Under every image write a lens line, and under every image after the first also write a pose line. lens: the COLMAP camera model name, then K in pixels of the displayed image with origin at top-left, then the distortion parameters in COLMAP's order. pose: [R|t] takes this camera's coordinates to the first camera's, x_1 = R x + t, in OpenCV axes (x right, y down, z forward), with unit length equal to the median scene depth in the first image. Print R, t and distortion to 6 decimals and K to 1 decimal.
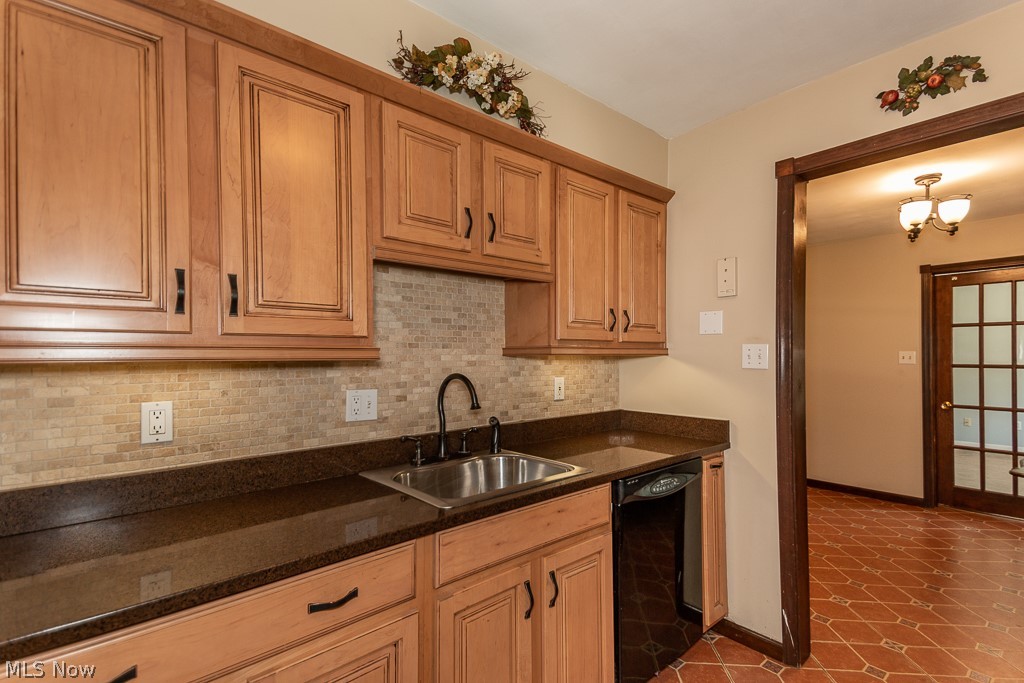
lens RADIAL K [[478.1, 0, 535.2], [0, 478.1, 353.7], [0, 0, 1]] dist [0.048728, -0.001505]
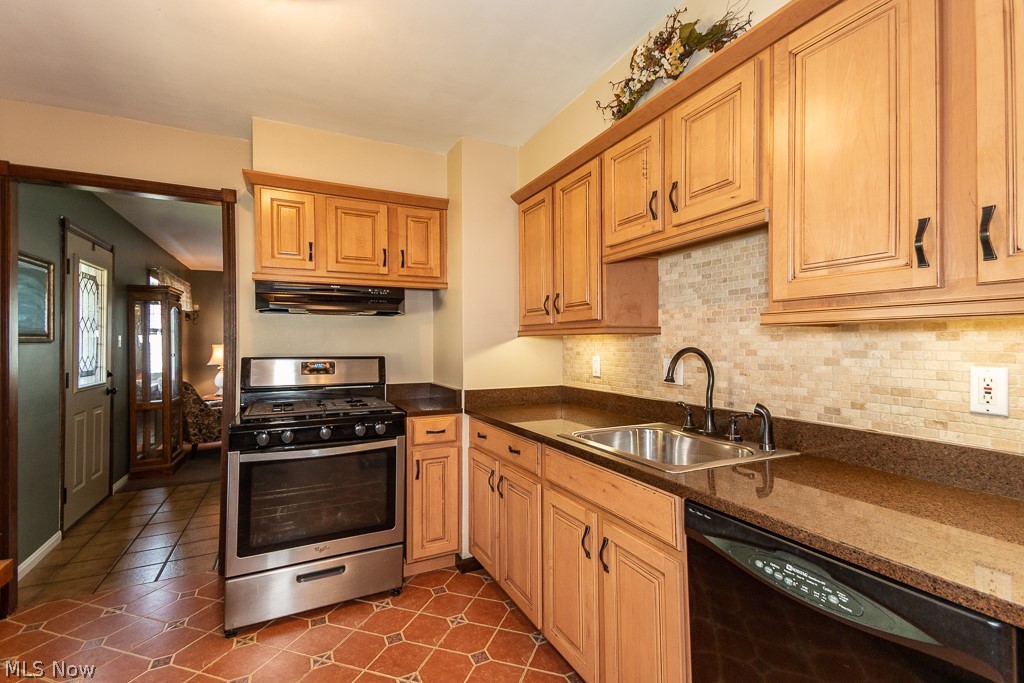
lens RADIAL K [[478.1, 0, 517.7], [0, 478.1, 341.4], [0, 0, 1]] dist [0.048728, -0.001505]
pose [[-0.280123, 0.004738, -0.959952, 0.871649], [0.013797, 0.999904, 0.000909, 0.021718], [0.959865, -0.012990, -0.280162, 0.901220]]
